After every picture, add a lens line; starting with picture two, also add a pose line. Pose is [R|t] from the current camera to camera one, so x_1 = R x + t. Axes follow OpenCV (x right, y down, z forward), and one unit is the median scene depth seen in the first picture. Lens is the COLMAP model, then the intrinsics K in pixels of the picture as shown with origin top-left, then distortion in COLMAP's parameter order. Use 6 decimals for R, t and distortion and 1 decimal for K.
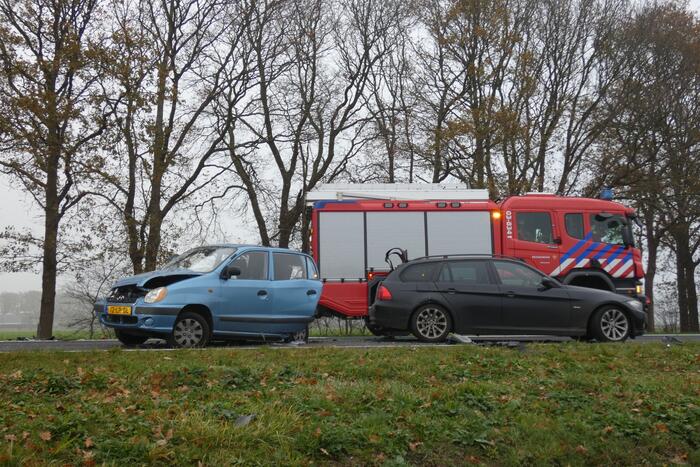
lens RADIAL K [[766.1, 0, 350.0], [0, 766.1, 233.5], [0, 0, 1]] dist [0.022575, 0.006993]
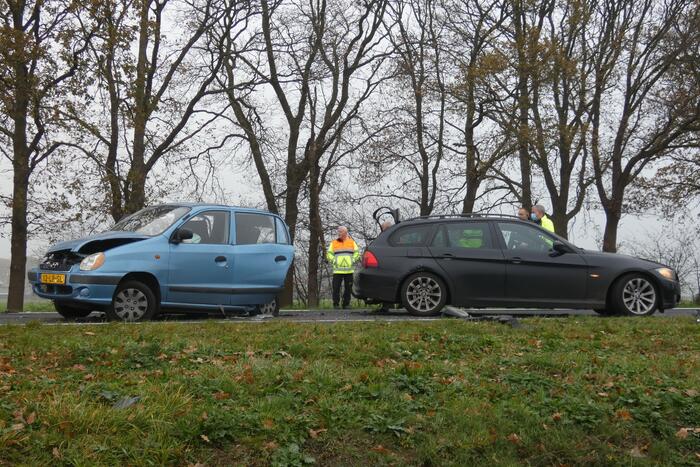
lens RADIAL K [[894.7, 0, 344.1], [0, 894.7, 231.6], [0, 0, 1]] dist [0.033761, 0.011763]
pose [[0.998865, -0.001867, -0.047592, 0.054957], [0.004105, 0.998888, 0.046957, -0.000528], [0.047451, -0.047099, 0.997763, -0.003853]]
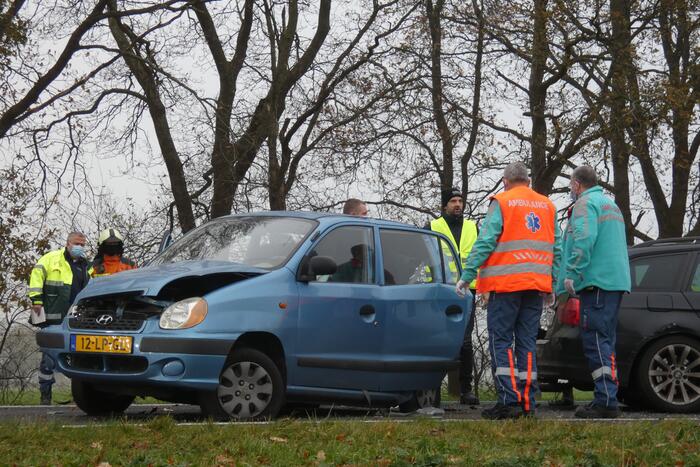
lens RADIAL K [[1579.3, 0, 350.0], [0, 1579.3, 233.5], [0, 0, 1]] dist [0.260993, -0.372722]
pose [[0.999075, 0.006634, 0.042491, -0.126656], [-0.007762, 0.999620, 0.026436, 0.000628], [-0.042299, -0.026742, 0.998747, -0.014784]]
